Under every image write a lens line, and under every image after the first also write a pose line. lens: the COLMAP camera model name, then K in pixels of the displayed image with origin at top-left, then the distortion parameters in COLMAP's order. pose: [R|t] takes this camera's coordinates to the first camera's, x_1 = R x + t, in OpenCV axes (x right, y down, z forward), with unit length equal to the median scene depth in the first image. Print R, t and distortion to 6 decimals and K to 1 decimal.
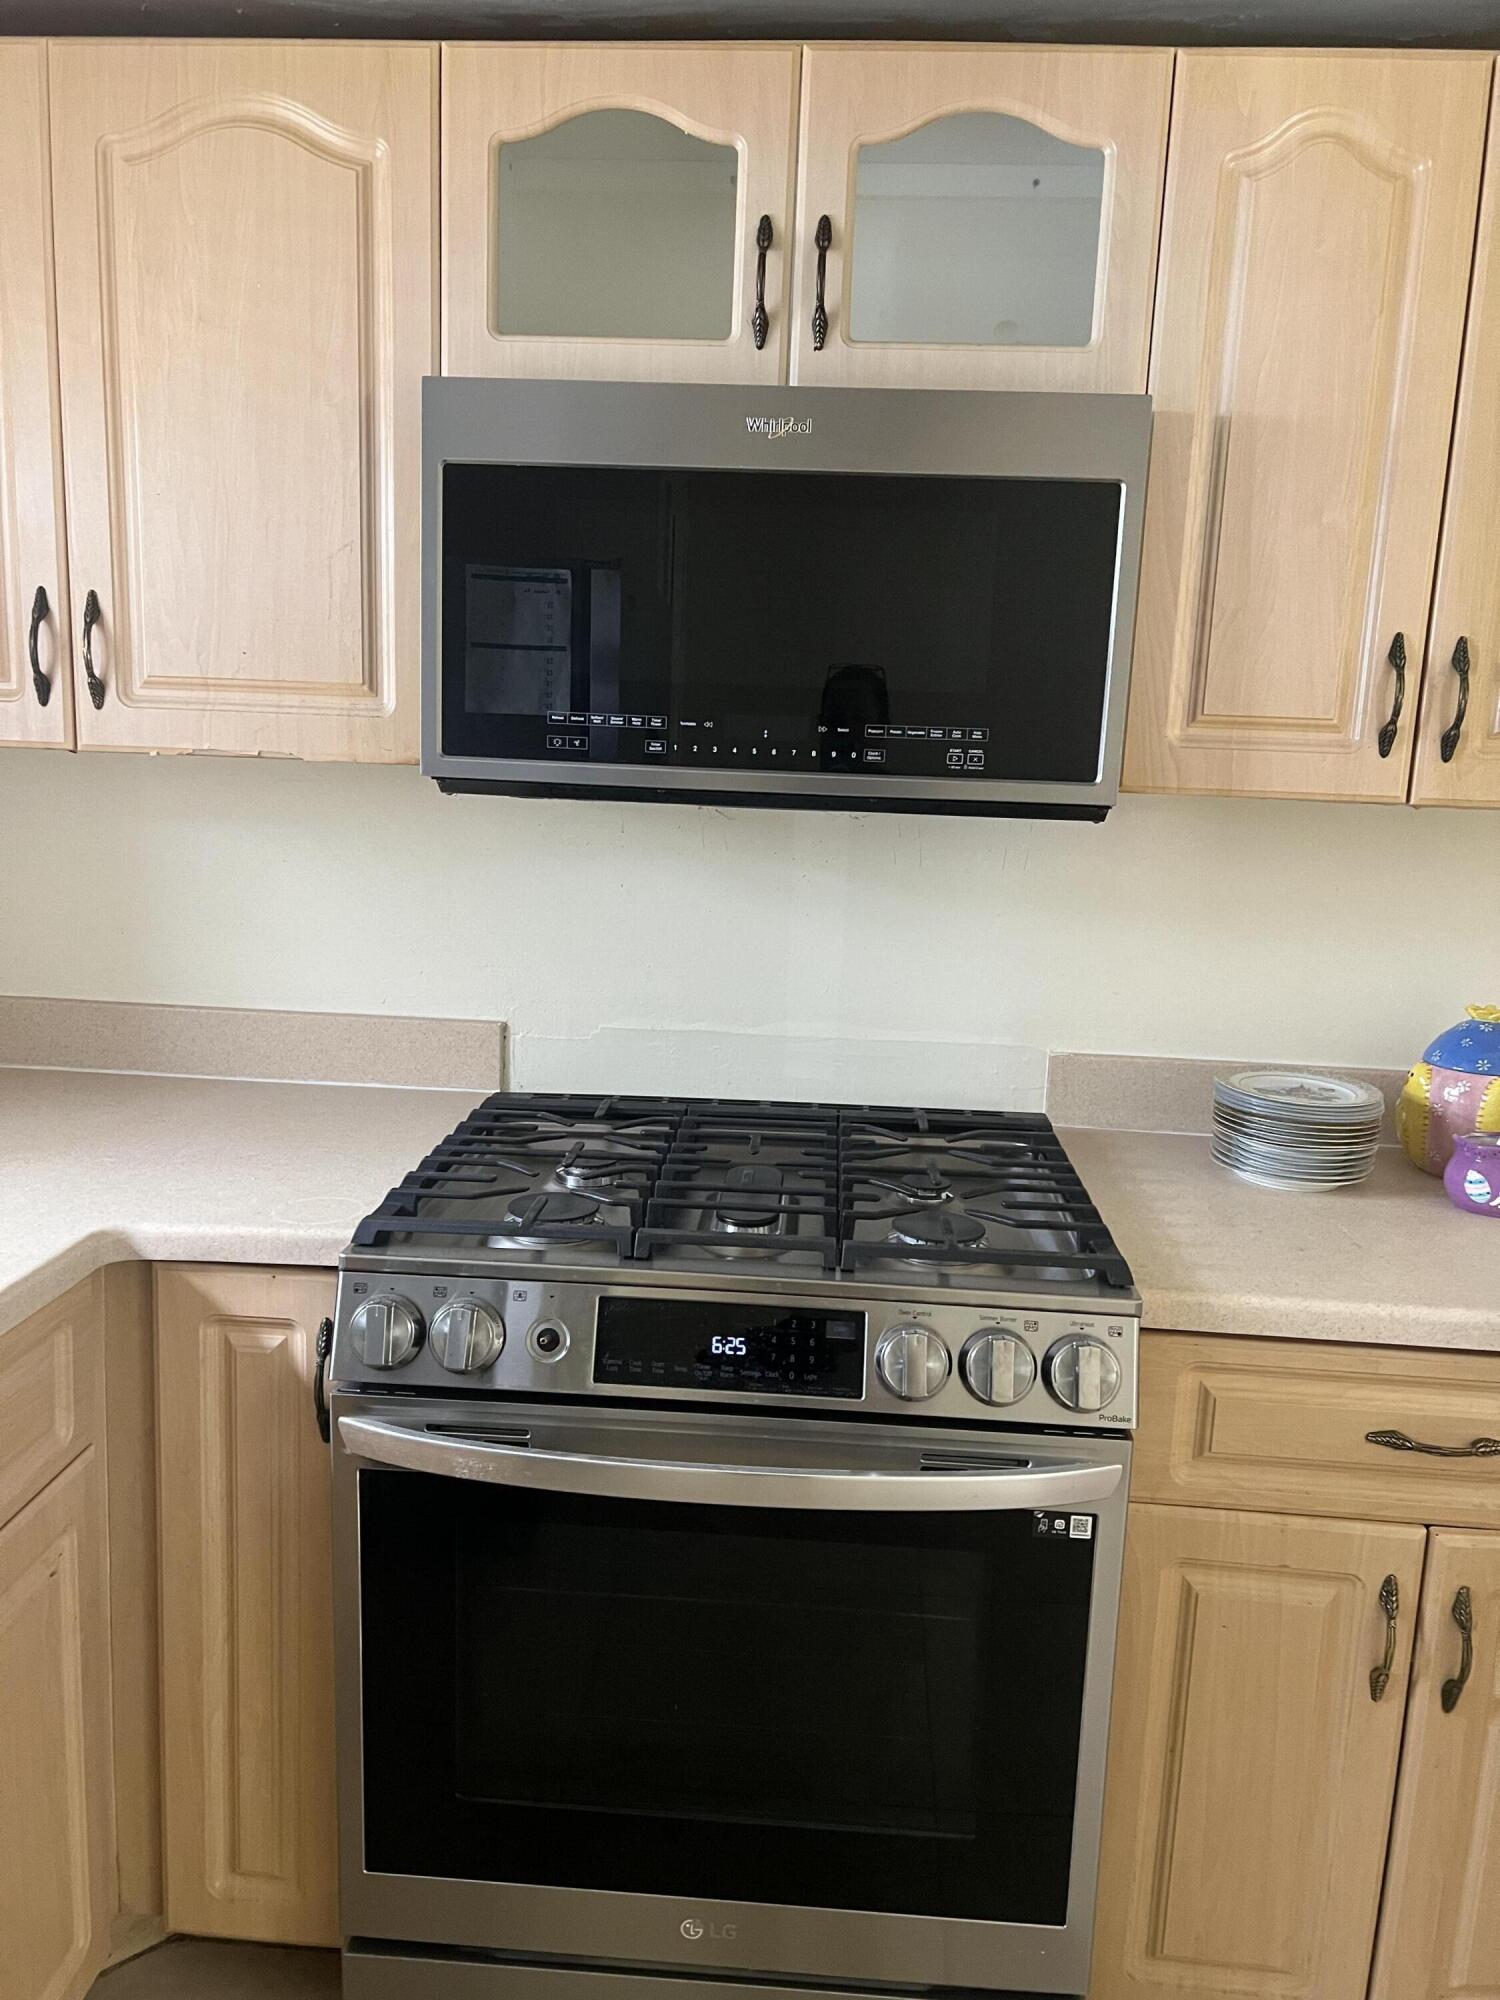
lens RADIAL K [[1520.9, 0, 745.5], [0, 1520.9, 1010.1], [0, 0, 1]] dist [0.025944, -0.011681]
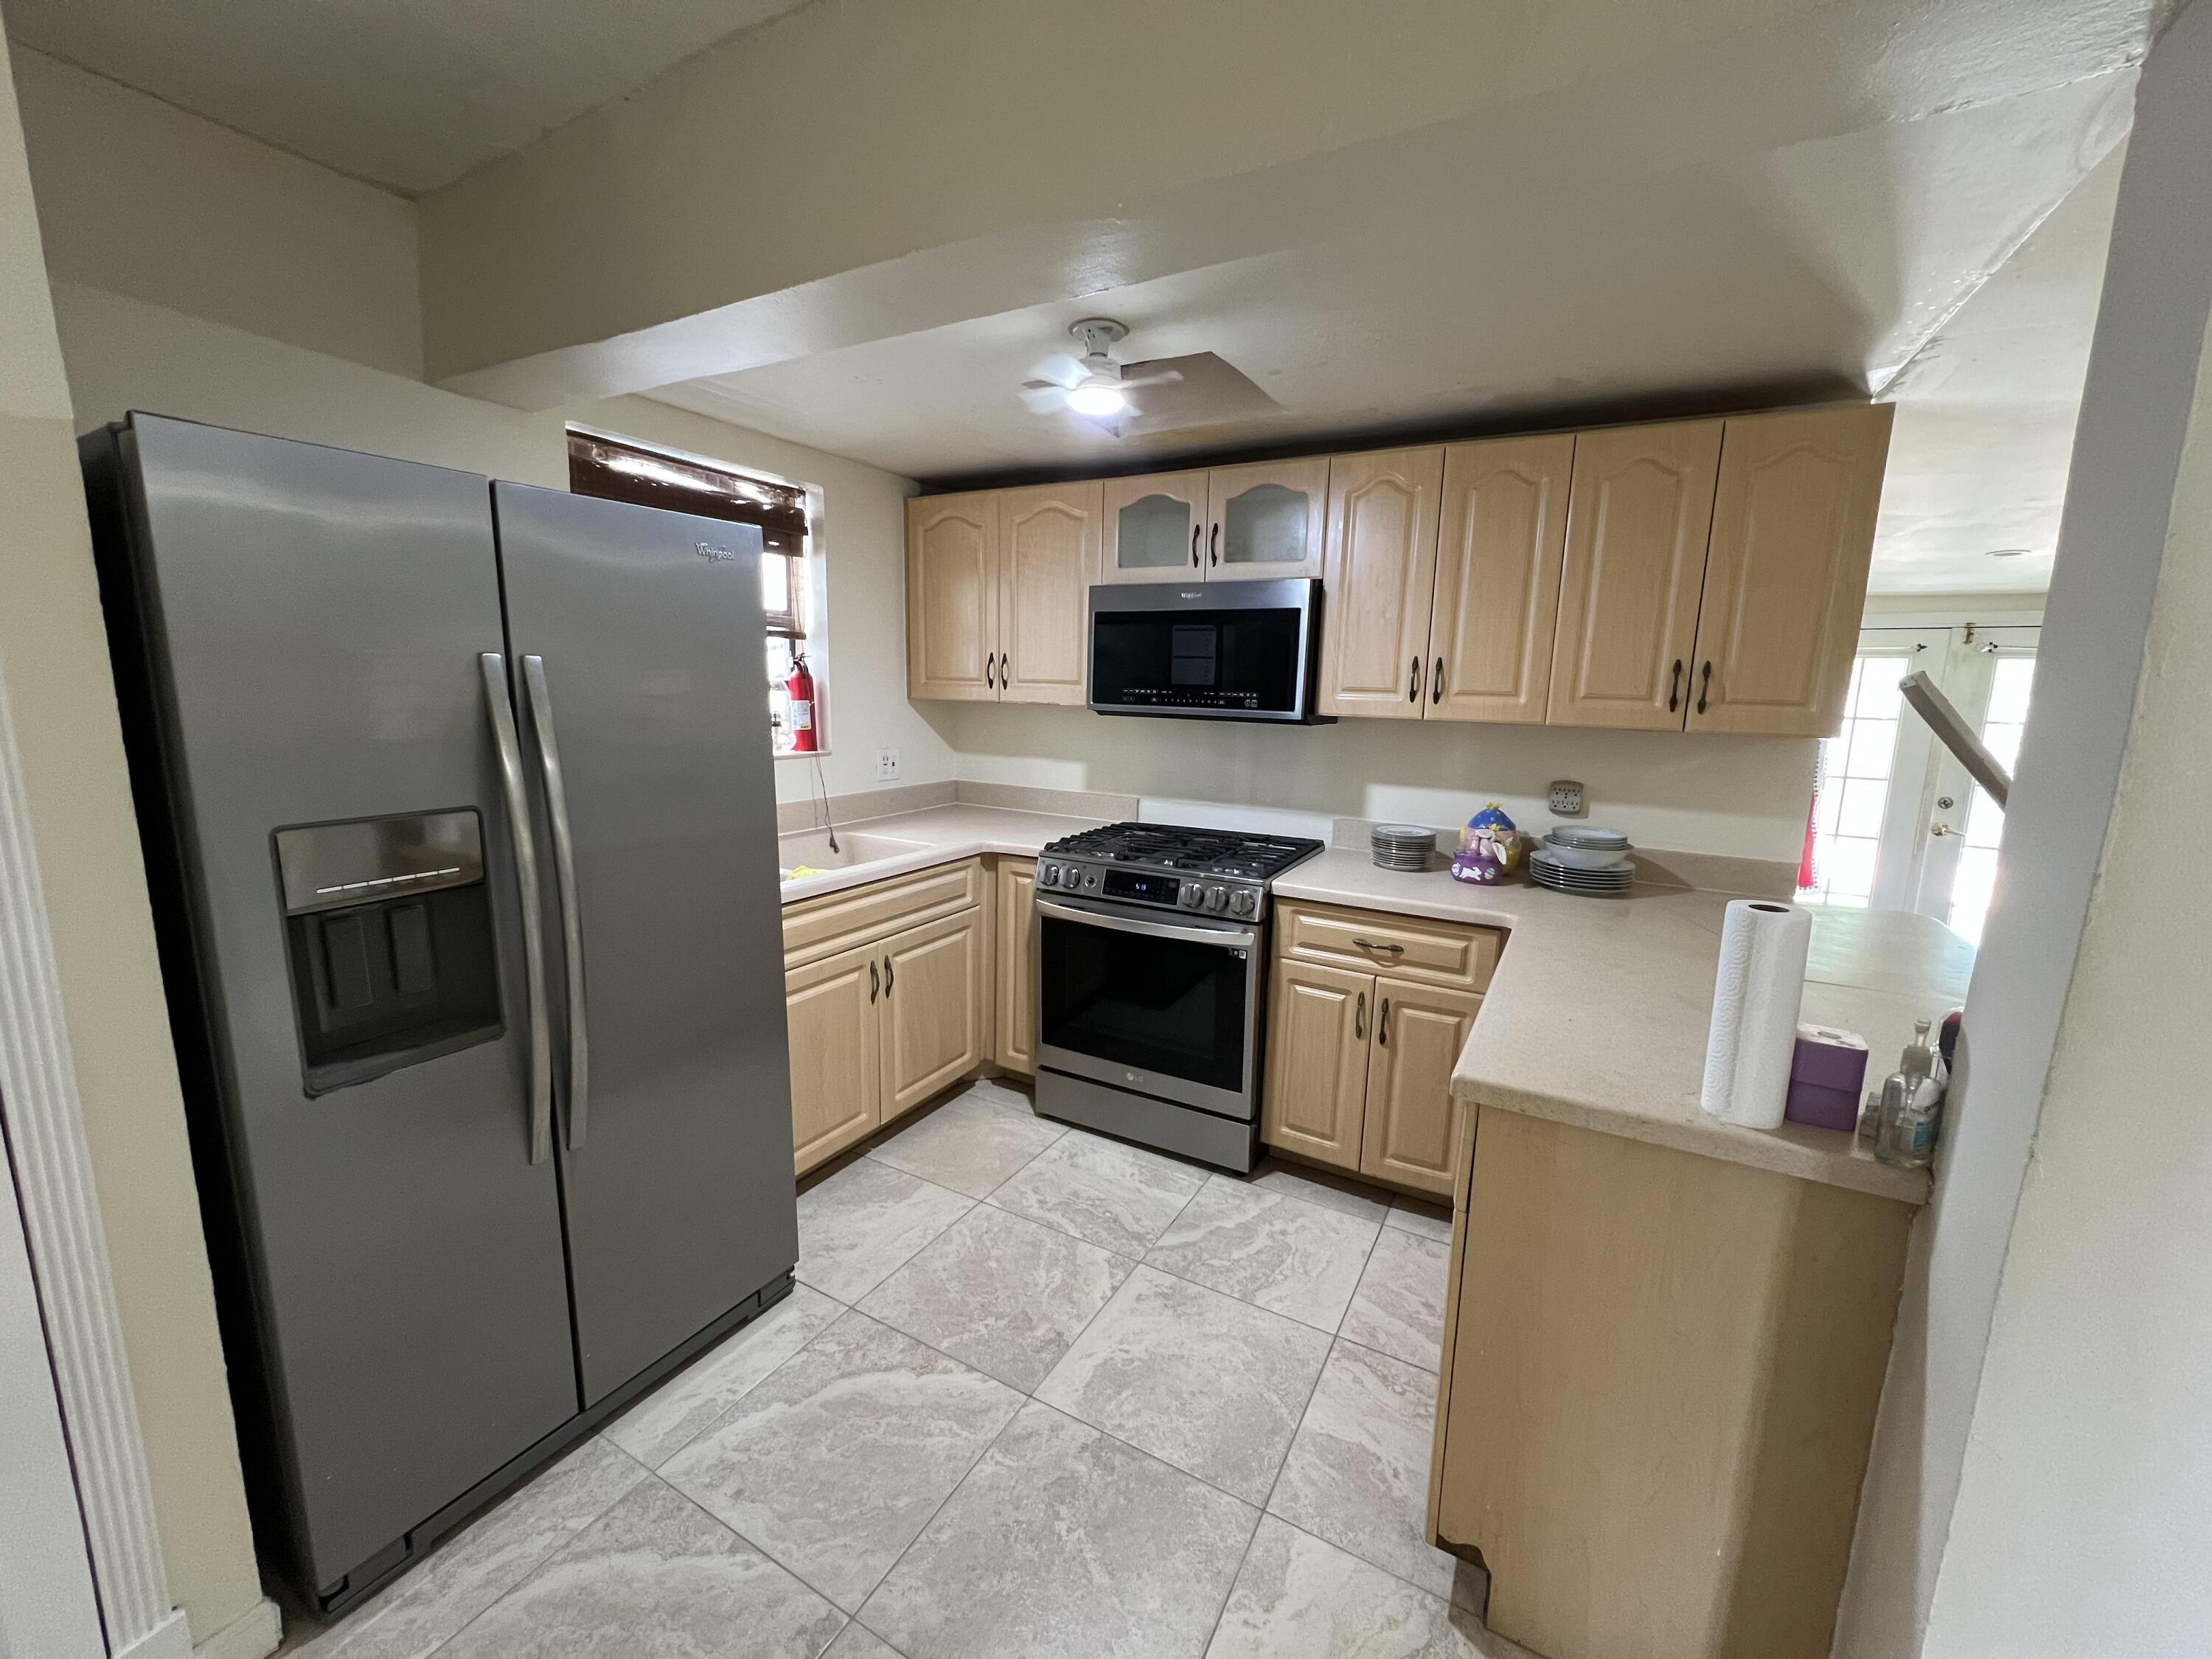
lens RADIAL K [[886.5, 0, 1109.3], [0, 886.5, 825.8], [0, 0, 1]] dist [-0.001593, 0.000022]
pose [[0.902637, 0.053705, -0.427038, 0.637474], [-0.063992, 0.997903, -0.009761, 0.102504], [0.425618, 0.036138, 0.904181, -0.637314]]
